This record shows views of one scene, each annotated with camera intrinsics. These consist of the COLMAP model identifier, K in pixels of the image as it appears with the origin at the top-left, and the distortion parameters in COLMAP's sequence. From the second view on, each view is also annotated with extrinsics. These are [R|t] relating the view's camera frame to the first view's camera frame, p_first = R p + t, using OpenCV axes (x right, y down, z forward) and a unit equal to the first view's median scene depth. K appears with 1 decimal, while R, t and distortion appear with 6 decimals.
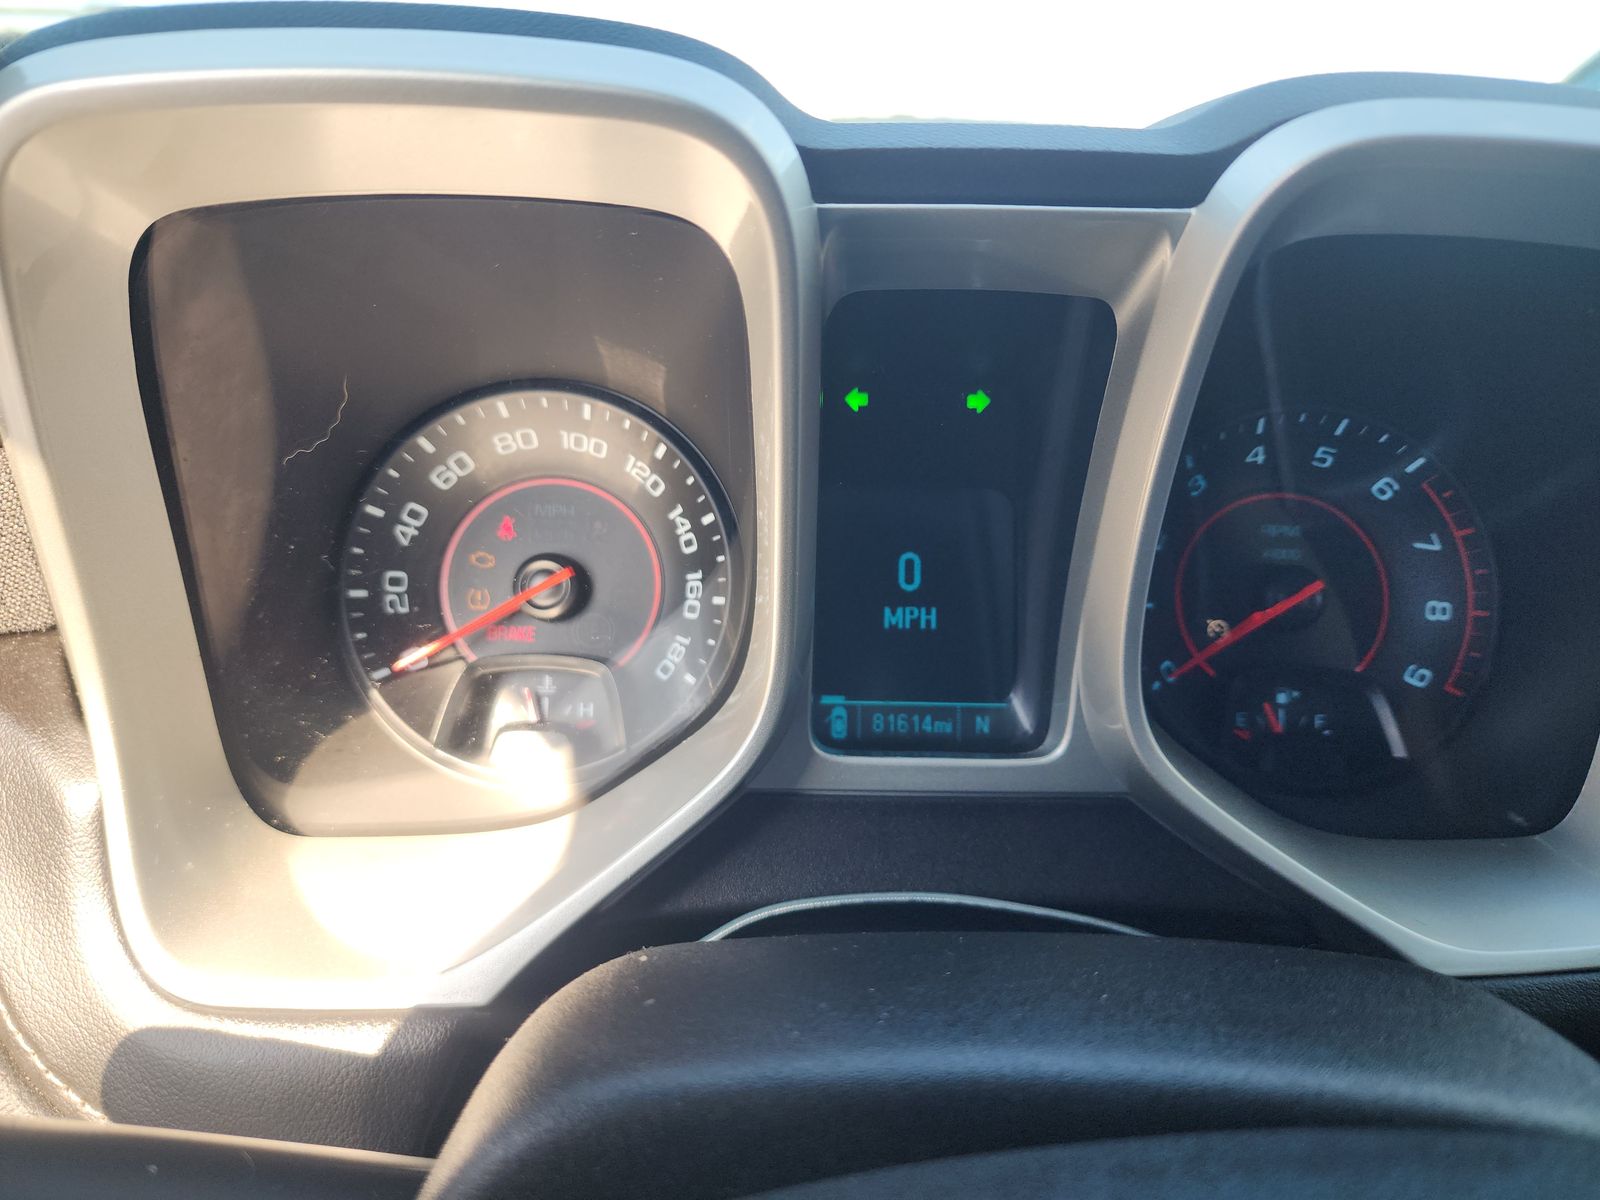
lens RADIAL K [[1080.3, 0, 802.2], [0, 1080.3, 587.2], [0, 0, 1]] dist [-0.001581, -0.001806]
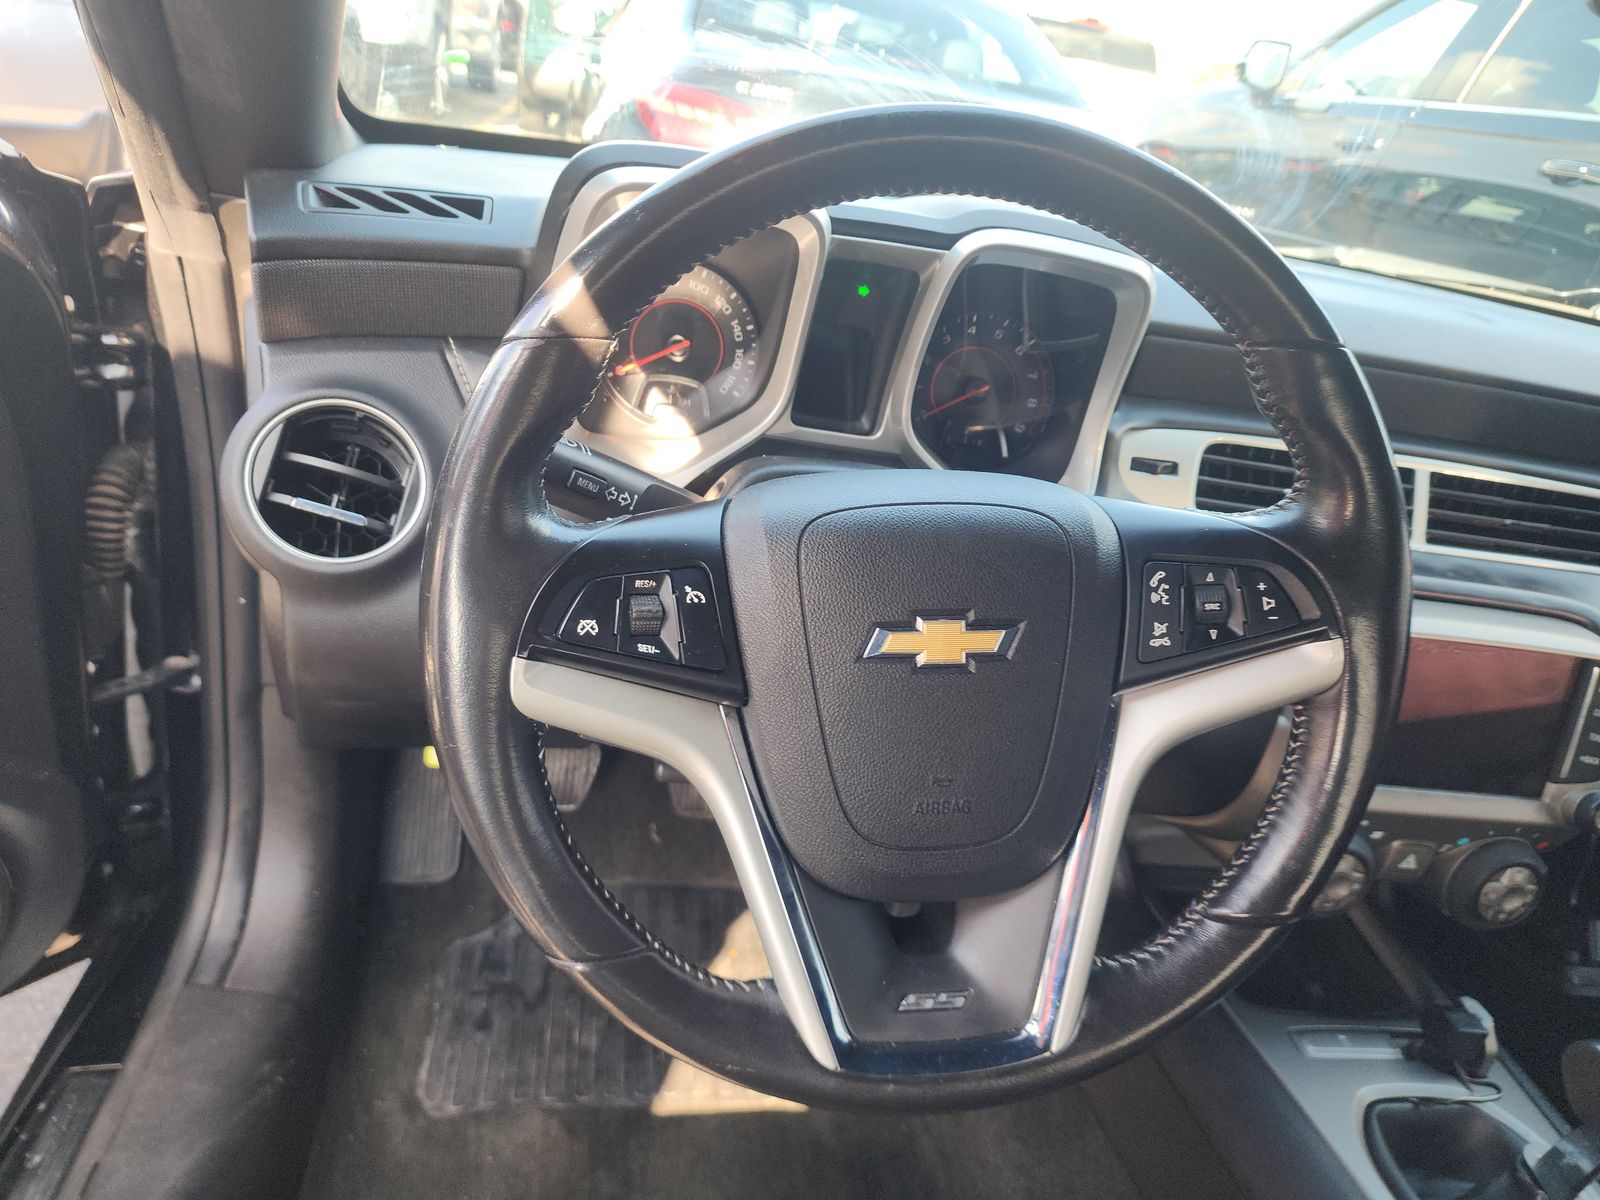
lens RADIAL K [[1080.3, 0, 787.7], [0, 1080.3, 600.9], [0, 0, 1]] dist [-0.001581, -0.001806]
pose [[0.979926, 0.086319, 0.179705, -0.382734], [-0.118021, 0.977655, 0.173961, 0.103563], [-0.160673, -0.191678, 0.968217, -1.453459]]
